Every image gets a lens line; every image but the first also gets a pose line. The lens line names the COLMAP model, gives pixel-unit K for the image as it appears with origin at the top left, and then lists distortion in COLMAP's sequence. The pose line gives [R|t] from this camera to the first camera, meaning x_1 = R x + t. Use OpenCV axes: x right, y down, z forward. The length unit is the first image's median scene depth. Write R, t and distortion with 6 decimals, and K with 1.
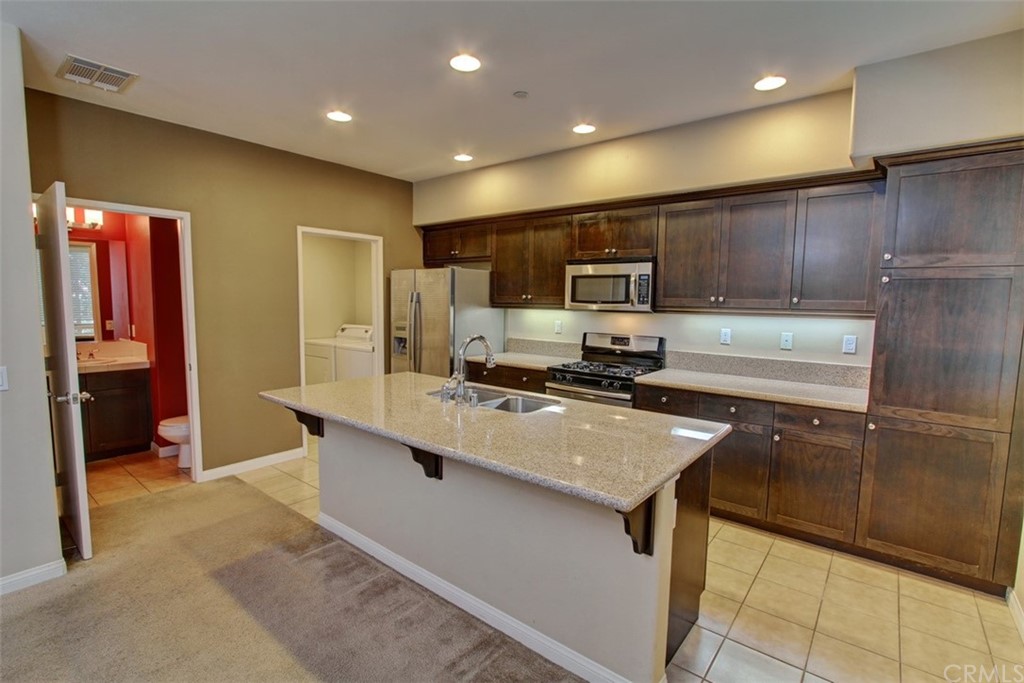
lens RADIAL K [[481.0, 0, 504.2], [0, 481.0, 345.4], [0, 0, 1]] dist [-0.014278, 0.001993]
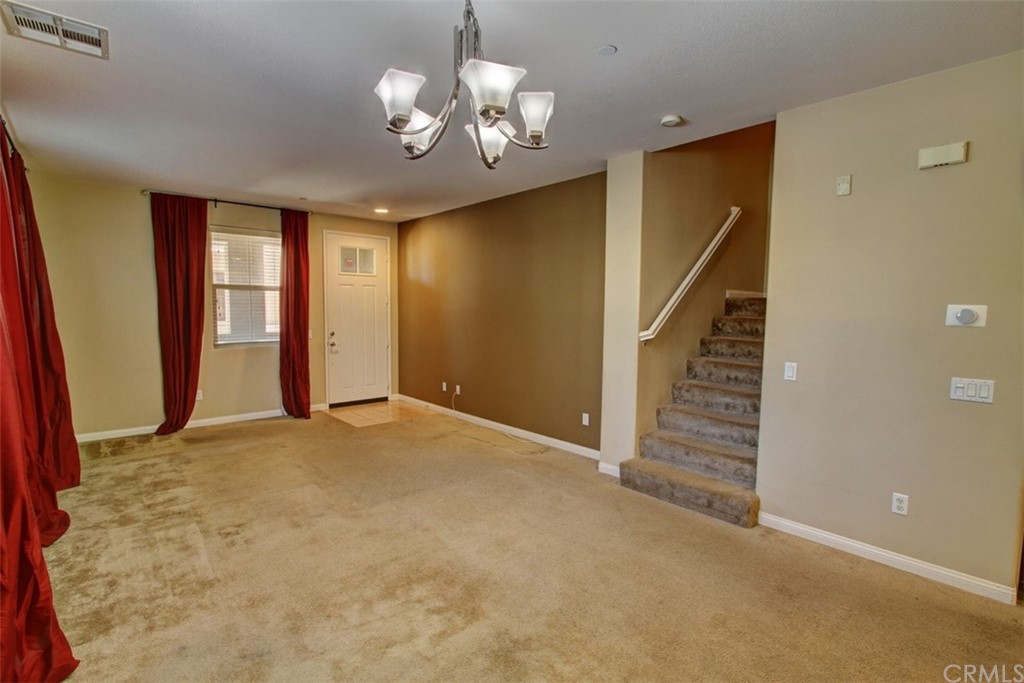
lens RADIAL K [[481.0, 0, 508.6], [0, 481.0, 345.7], [0, 0, 1]] dist [-0.014278, 0.001993]
pose [[-0.155256, 0.065052, -0.985730, 0.091133], [-0.109170, 0.990588, 0.082567, -0.001059], [0.981824, 0.120431, -0.146693, 0.056471]]
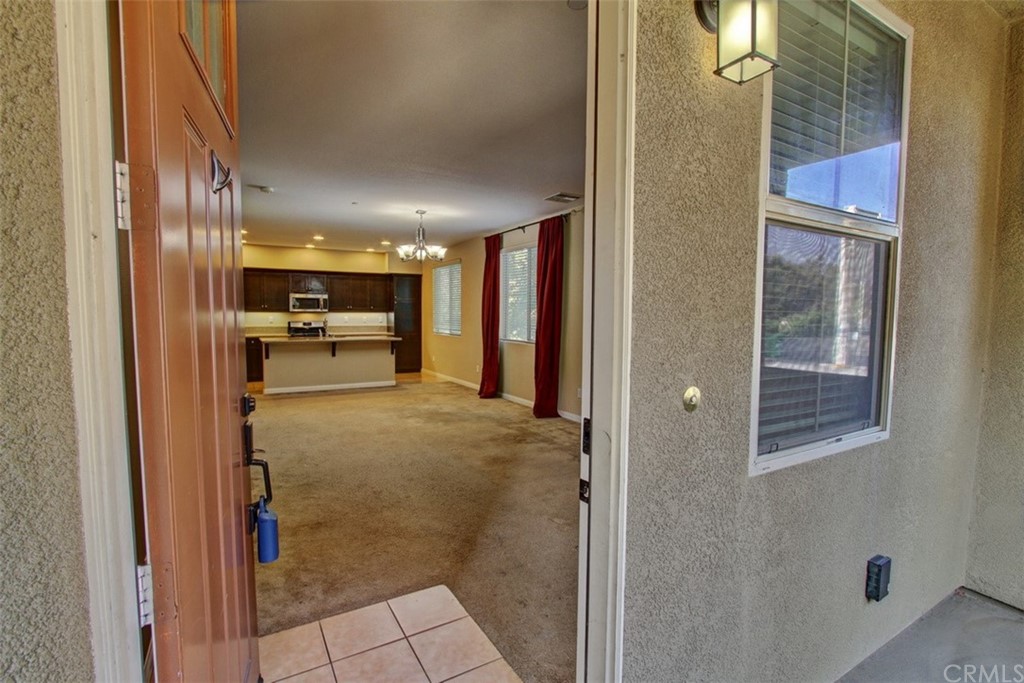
lens RADIAL K [[481.0, 0, 506.8], [0, 481.0, 344.5], [0, 0, 1]] dist [-0.014278, 0.001993]
pose [[0.357871, -0.072007, 0.930990, -1.923134], [0.090043, 0.995037, 0.042348, 0.095113], [-0.929419, 0.068674, 0.362579, -0.965762]]
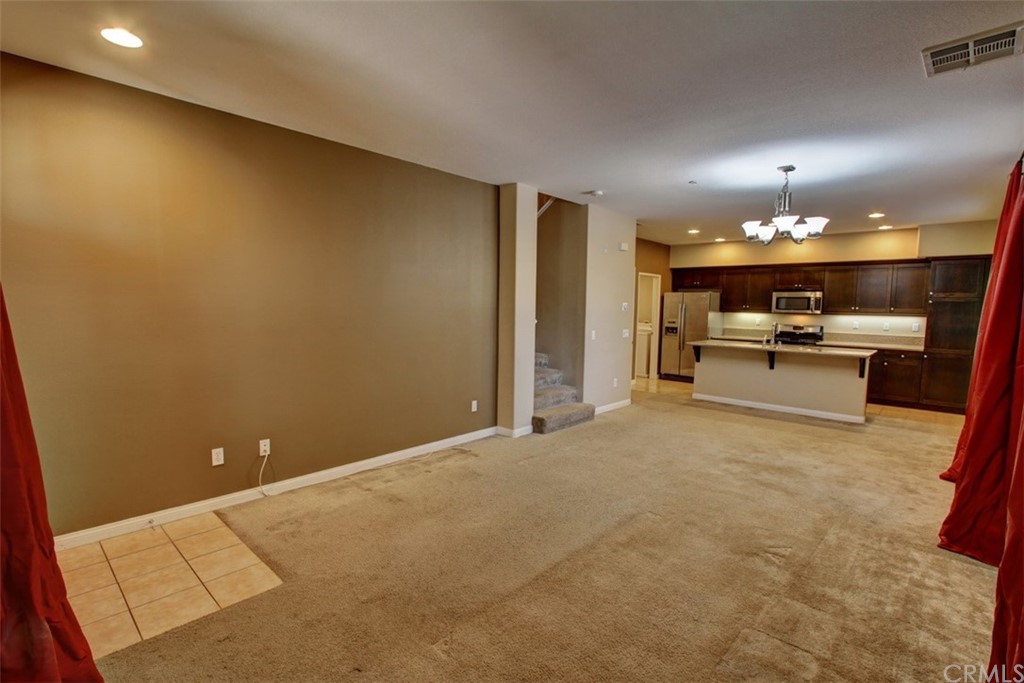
lens RADIAL K [[481.0, 0, 505.3], [0, 481.0, 344.9], [0, 0, 1]] dist [-0.014278, 0.001993]
pose [[0.998108, 0.007858, -0.060978, -1.004661], [-0.008734, 0.999862, -0.014105, 0.116155], [0.060859, 0.014611, 0.998039, -1.281061]]
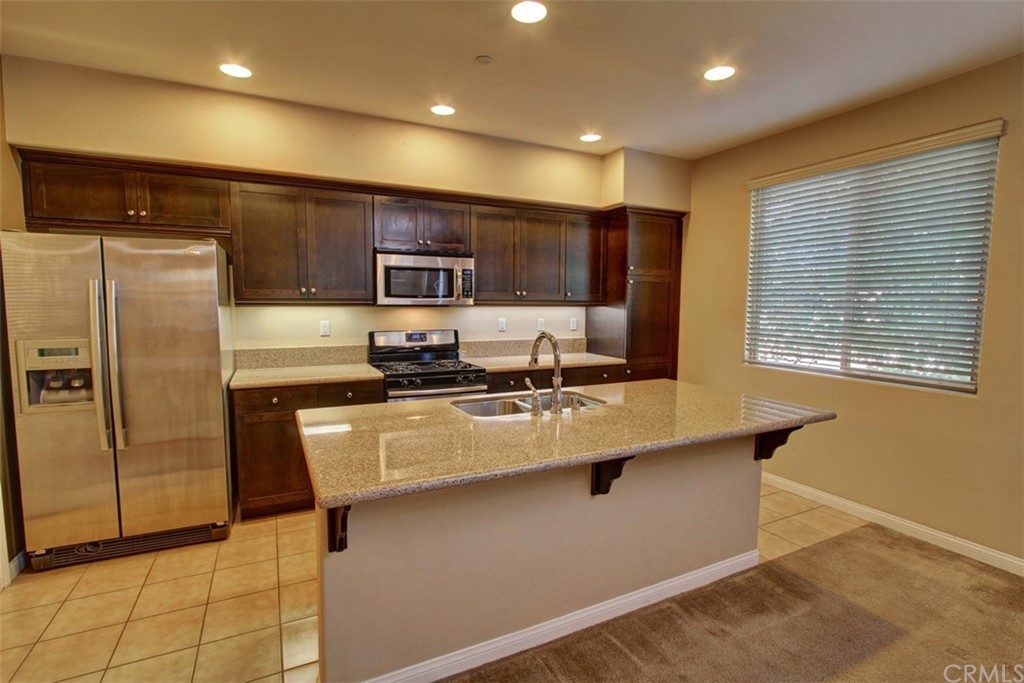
lens RADIAL K [[481.0, 0, 518.2], [0, 481.0, 343.7], [0, 0, 1]] dist [-0.014278, 0.001993]
pose [[0.402398, -0.094696, 0.910554, -0.616944], [0.085027, 0.994202, 0.065819, -0.046335], [-0.911508, 0.050936, 0.408117, 0.474281]]
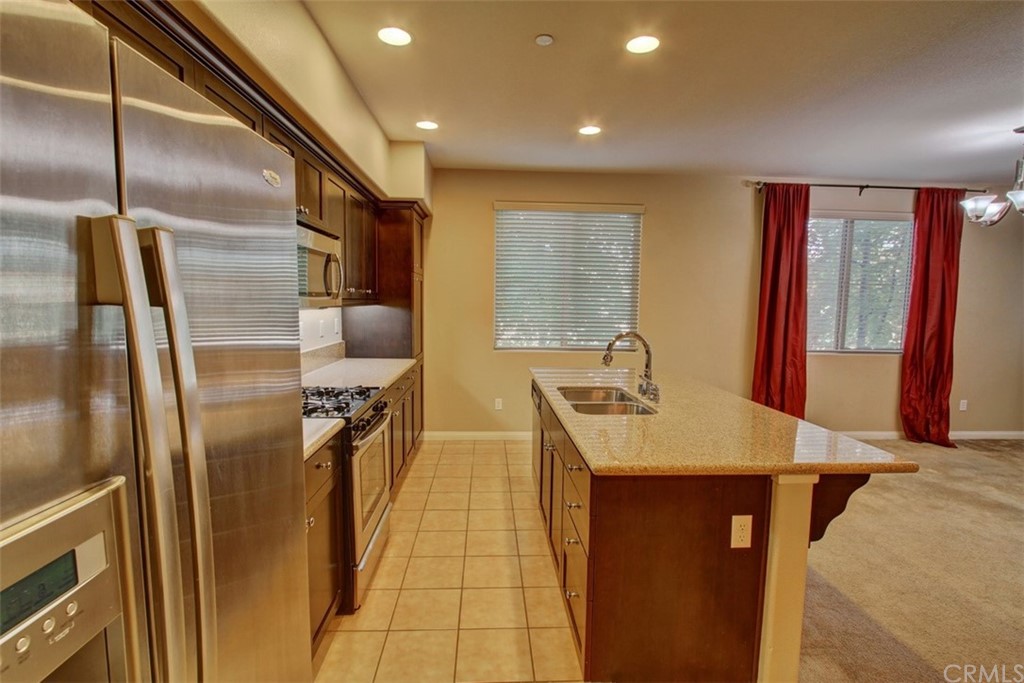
lens RADIAL K [[481.0, 0, 513.0], [0, 481.0, 344.1], [0, 0, 1]] dist [-0.014278, 0.001993]
pose [[-0.667346, -0.098132, 0.738255, -0.445789], [0.048028, 0.983547, 0.174153, -0.133959], [-0.743198, 0.151677, -0.651652, 1.286674]]
